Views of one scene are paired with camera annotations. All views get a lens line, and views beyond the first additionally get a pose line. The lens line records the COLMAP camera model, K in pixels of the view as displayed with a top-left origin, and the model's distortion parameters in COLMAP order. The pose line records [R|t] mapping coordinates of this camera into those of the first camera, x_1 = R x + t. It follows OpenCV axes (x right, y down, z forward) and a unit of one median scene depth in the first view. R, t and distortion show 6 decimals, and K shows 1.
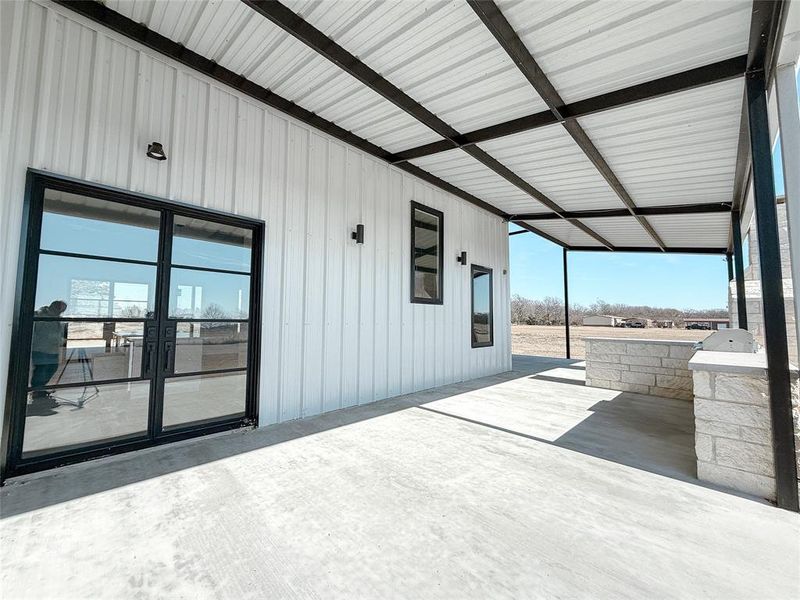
lens RADIAL K [[317.9, 0, 398.2], [0, 317.9, 298.8], [0, 0, 1]] dist [0.003999, -0.000009]
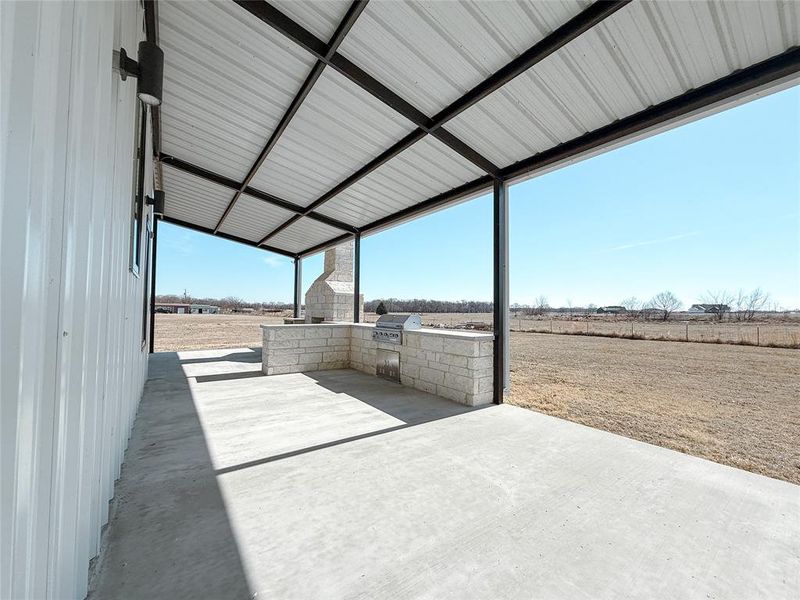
lens RADIAL K [[317.9, 0, 398.2], [0, 317.9, 300.8], [0, 0, 1]] dist [0.003999, -0.000009]
pose [[0.152561, 0.021623, 0.988057, -0.665923], [-0.077359, 0.996954, -0.009873, 0.052629], [-0.985262, -0.074929, 0.153769, 1.005518]]
